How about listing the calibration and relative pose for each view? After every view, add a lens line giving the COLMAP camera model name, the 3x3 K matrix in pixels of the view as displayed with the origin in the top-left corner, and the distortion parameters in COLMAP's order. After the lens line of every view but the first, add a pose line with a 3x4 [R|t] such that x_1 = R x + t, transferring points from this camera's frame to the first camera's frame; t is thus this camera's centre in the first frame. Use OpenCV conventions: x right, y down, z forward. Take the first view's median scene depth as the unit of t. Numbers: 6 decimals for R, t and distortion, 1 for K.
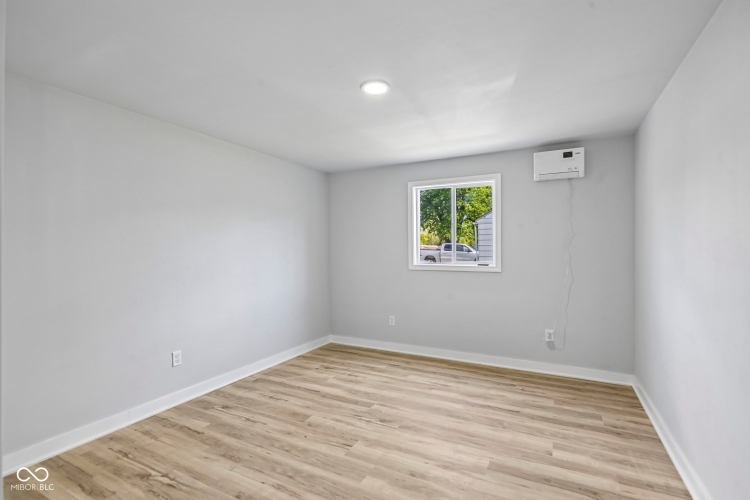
lens RADIAL K [[348.7, 0, 370.7], [0, 348.7, 250.3], [0, 0, 1]] dist [-0.002402, -0.007072]
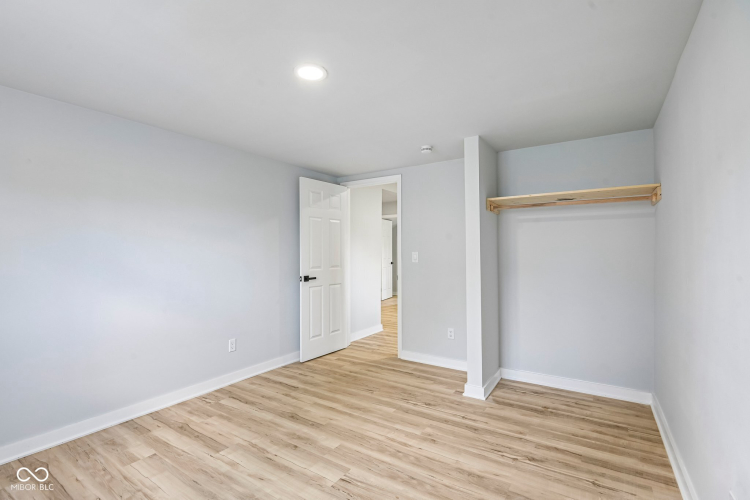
lens RADIAL K [[348.7, 0, 370.7], [0, 348.7, 250.3], [0, 0, 1]] dist [-0.002402, -0.007072]
pose [[-0.995299, 0.013170, 0.095946, -0.222328], [0.010907, 0.999651, -0.024070, 0.009938], [-0.096230, -0.022910, -0.995095, 1.881904]]
